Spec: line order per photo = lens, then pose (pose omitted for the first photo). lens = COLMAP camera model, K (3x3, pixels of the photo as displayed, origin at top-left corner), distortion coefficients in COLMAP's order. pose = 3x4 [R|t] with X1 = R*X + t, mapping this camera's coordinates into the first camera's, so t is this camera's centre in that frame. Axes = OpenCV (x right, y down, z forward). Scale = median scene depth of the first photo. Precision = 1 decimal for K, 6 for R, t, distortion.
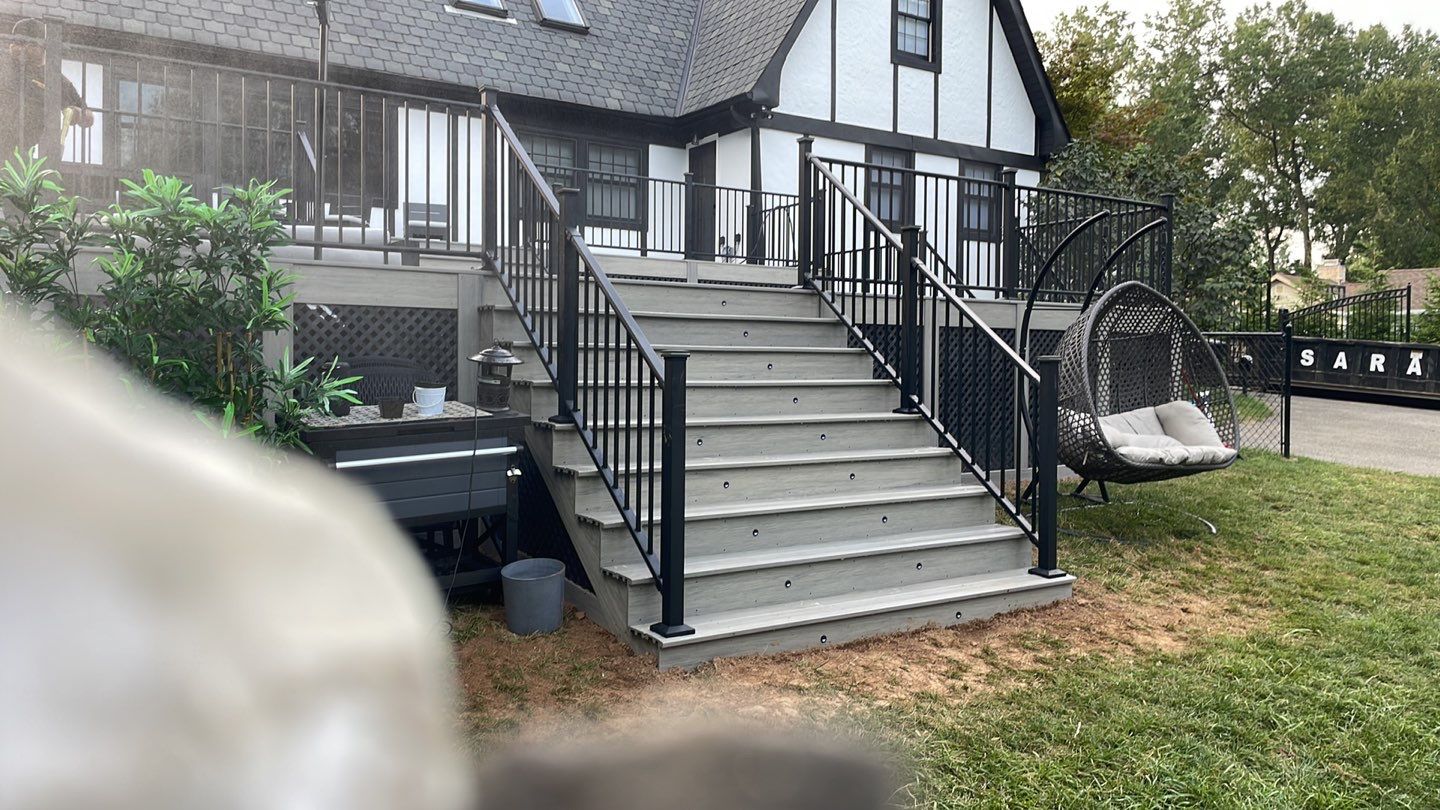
lens RADIAL K [[1048.9, 0, 720.0], [0, 1048.9, 405.0], [0, 0, 1]] dist [0.082484, -0.114056]
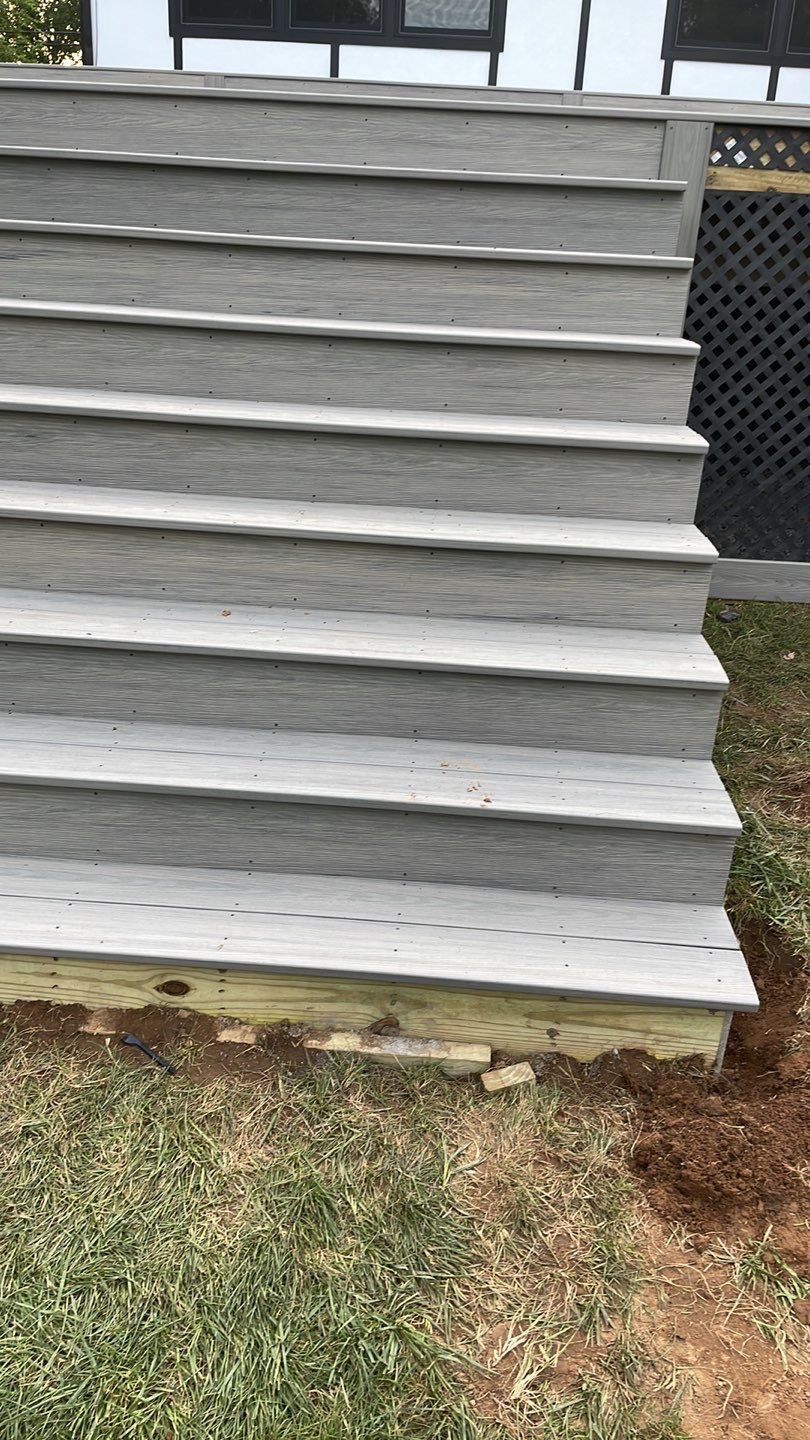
lens RADIAL K [[1048.9, 0, 405.0], [0, 1048.9, 720.0], [0, 0, 1]] dist [0.082484, -0.114056]
pose [[0.803756, 0.271246, -0.529530, 0.372748], [-0.069567, 0.926769, 0.369134, -0.036513], [0.590878, -0.259855, 0.763766, 0.639868]]
